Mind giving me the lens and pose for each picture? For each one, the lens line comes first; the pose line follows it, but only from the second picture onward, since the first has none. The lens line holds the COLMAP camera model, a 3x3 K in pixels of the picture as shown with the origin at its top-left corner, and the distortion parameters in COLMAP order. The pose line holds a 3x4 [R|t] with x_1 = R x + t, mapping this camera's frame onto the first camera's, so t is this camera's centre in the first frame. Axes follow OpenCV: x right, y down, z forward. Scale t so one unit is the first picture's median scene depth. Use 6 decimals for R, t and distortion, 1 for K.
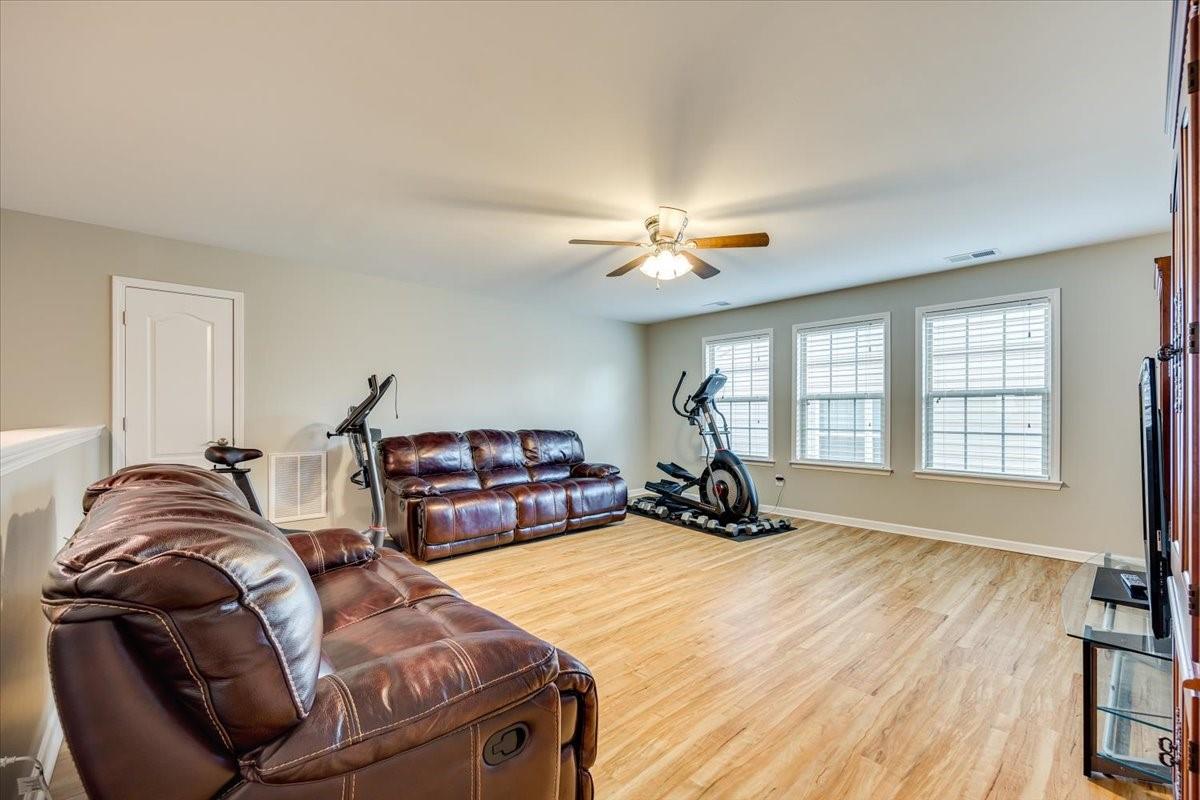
lens RADIAL K [[486.6, 0, 600.0], [0, 486.6, 406.1], [0, 0, 1]] dist [-0.000770, -0.000578]
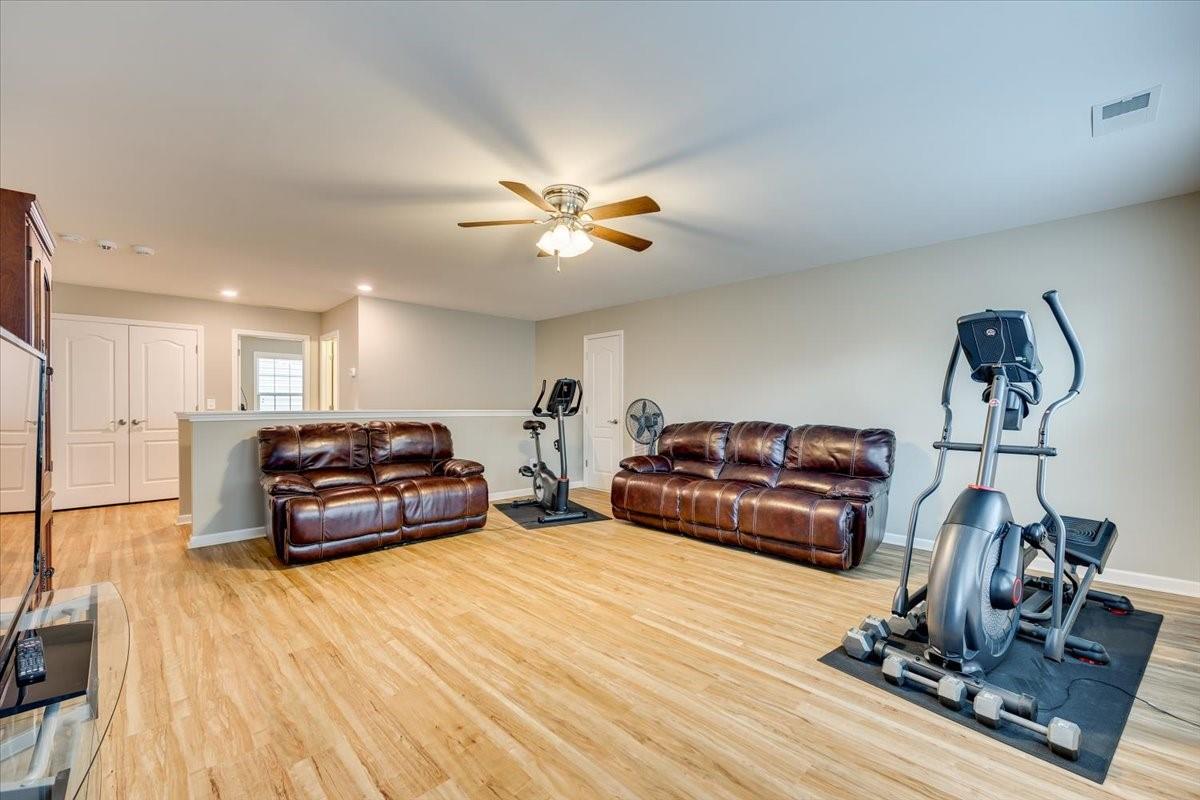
lens RADIAL K [[484.8, 0, 600.0], [0, 484.8, 400.0], [0, 0, 1]] dist [-0.001063, -0.000017]
pose [[0.043772, -0.009954, -0.998992, 0.988329], [0.015017, 0.999844, -0.009304, 0.016688], [0.998929, -0.014594, 0.043915, 0.964084]]
